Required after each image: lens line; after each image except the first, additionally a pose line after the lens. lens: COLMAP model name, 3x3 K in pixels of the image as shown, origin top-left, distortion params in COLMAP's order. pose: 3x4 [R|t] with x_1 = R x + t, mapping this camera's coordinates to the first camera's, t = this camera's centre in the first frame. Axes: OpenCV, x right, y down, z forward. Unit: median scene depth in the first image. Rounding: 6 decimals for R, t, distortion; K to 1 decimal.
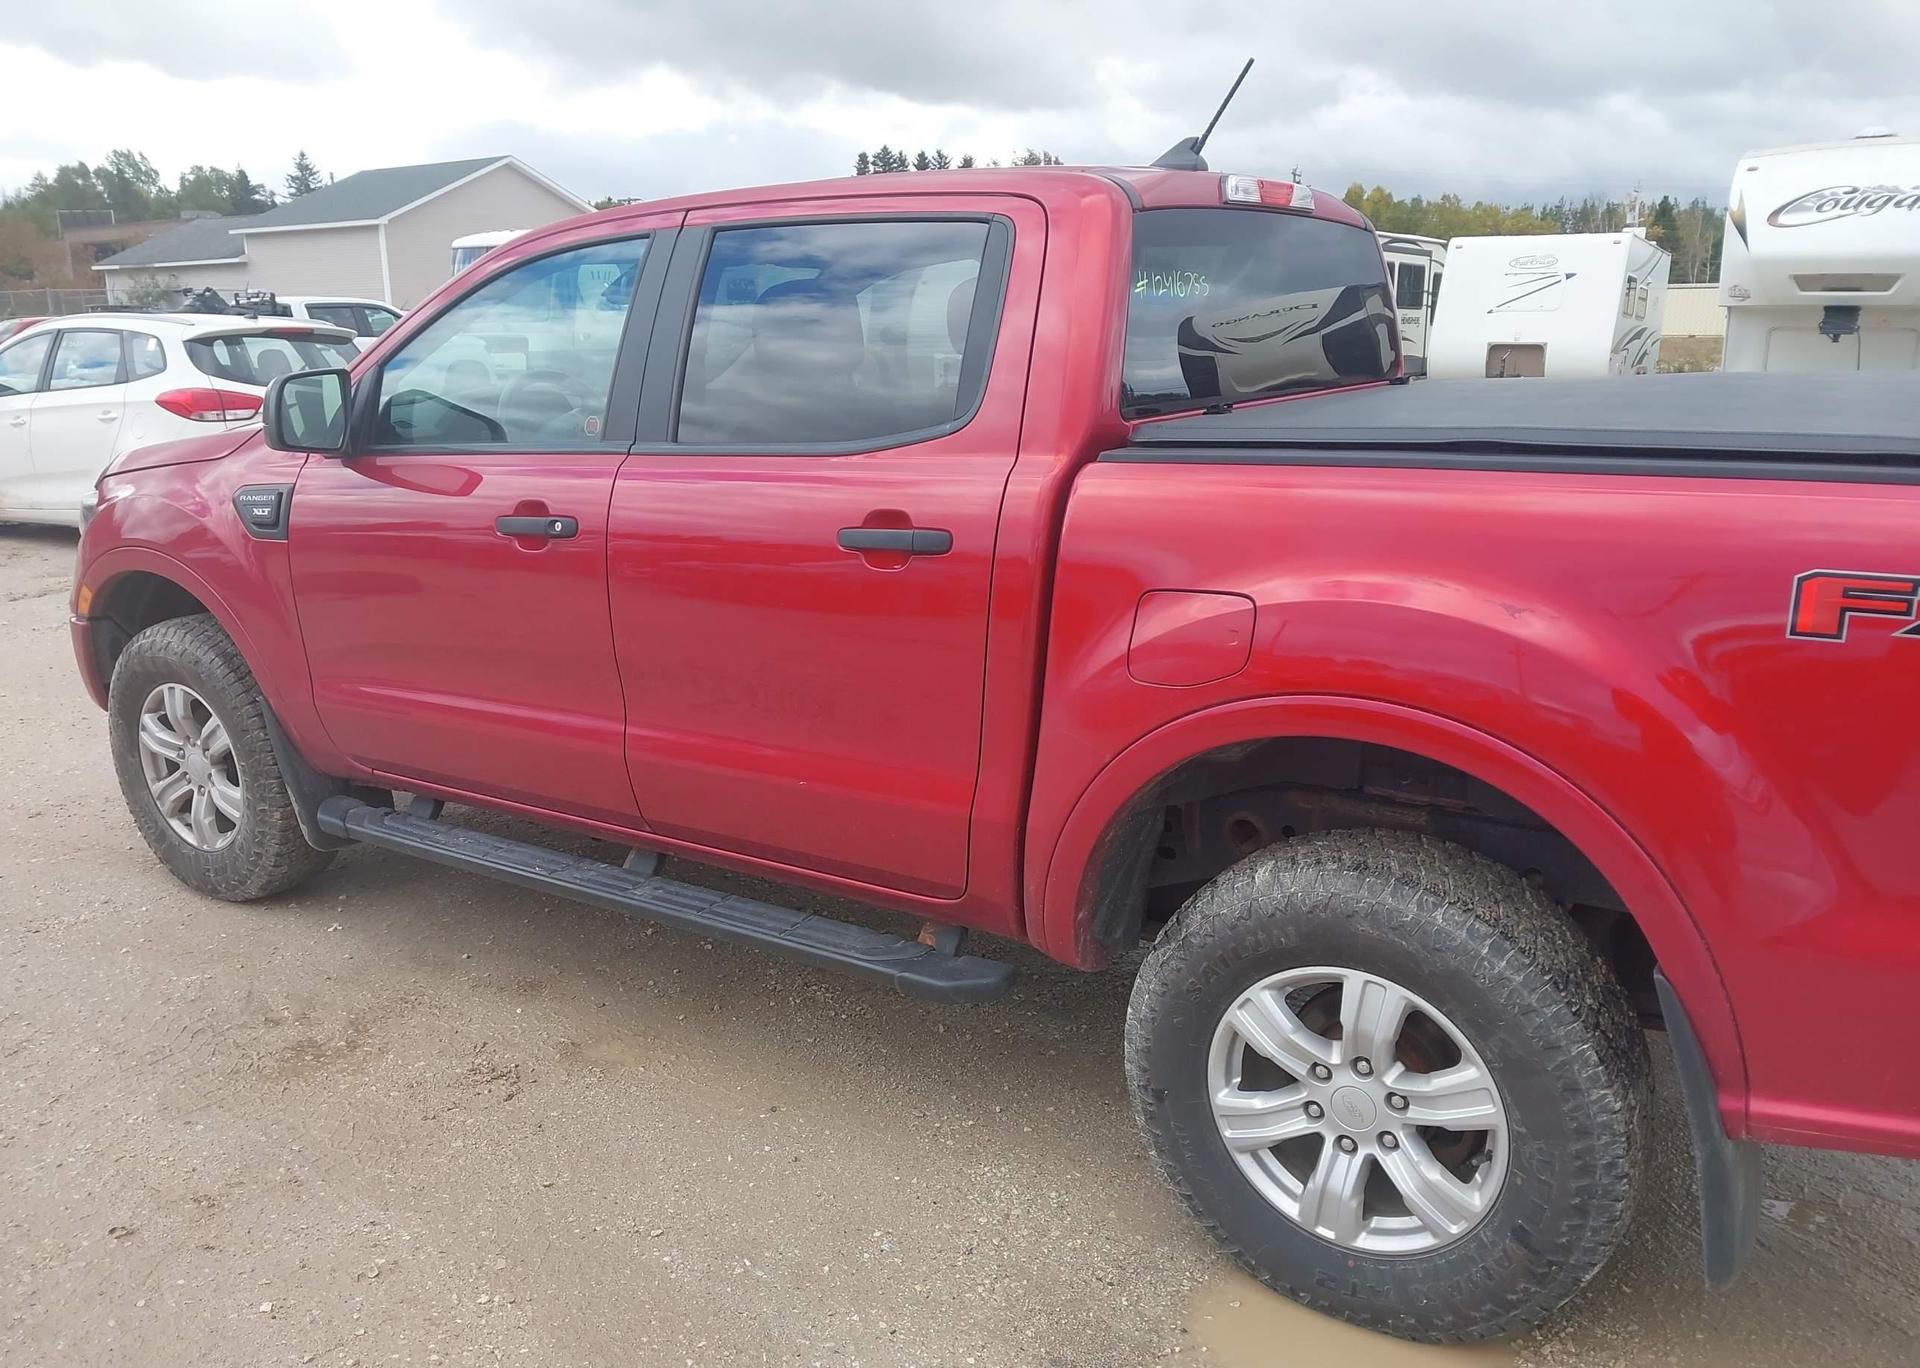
lens RADIAL K [[1501.7, 0, 937.7], [0, 1501.7, 717.7], [0, 0, 1]] dist [0.041069, -0.048413]
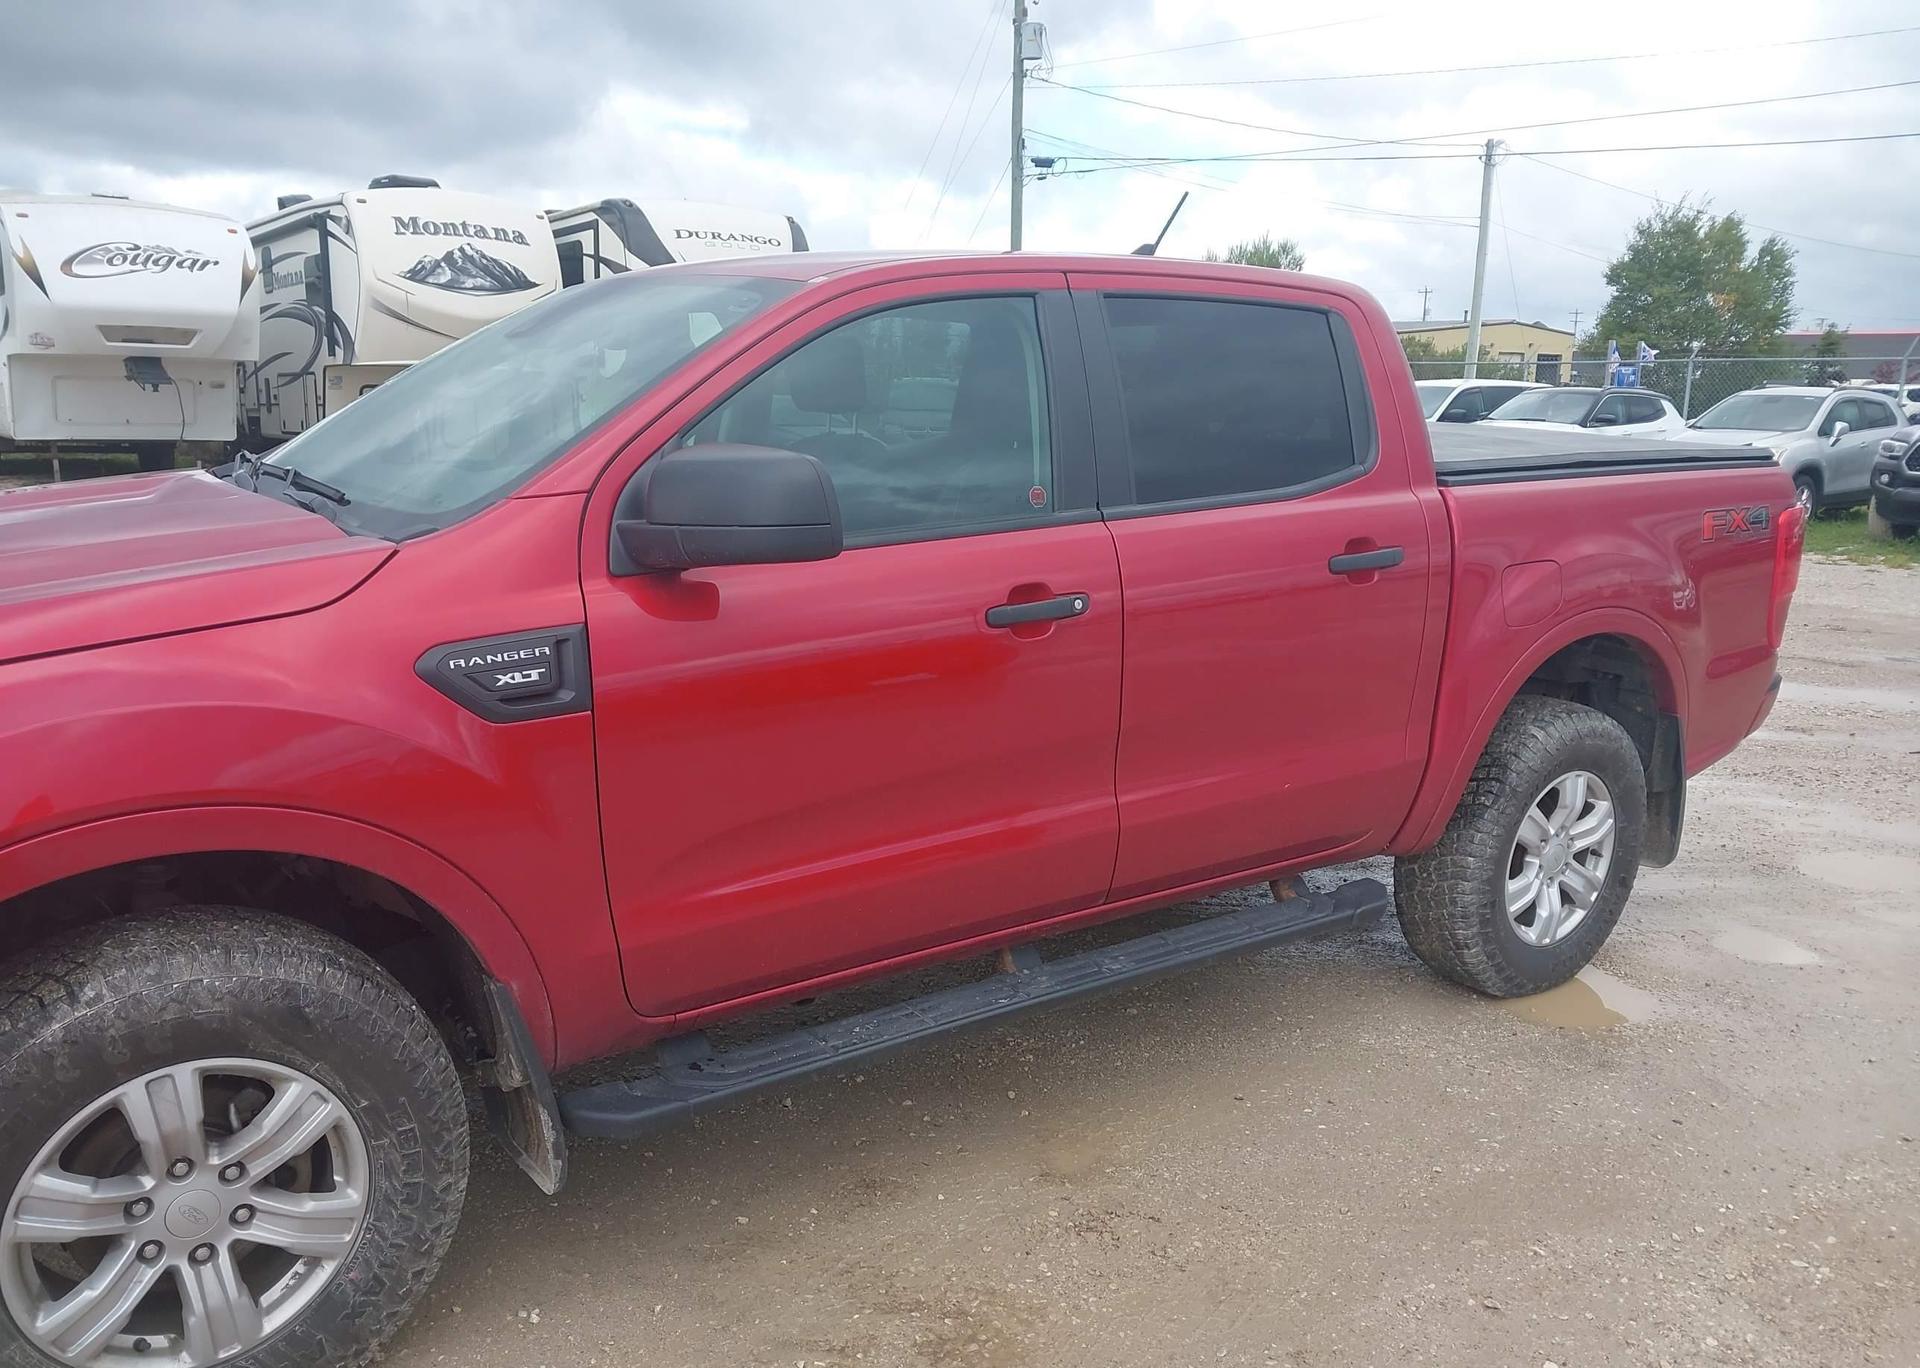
lens RADIAL K [[1508.2, 0, 917.4], [0, 1508.2, 692.9], [0, 0, 1]] dist [0.060651, -0.055242]
pose [[0.368406, -0.179127, 0.912245, -0.969033], [0.220910, 0.970023, 0.101258, -0.159493], [-0.903037, 0.164220, 0.396934, 0.615690]]
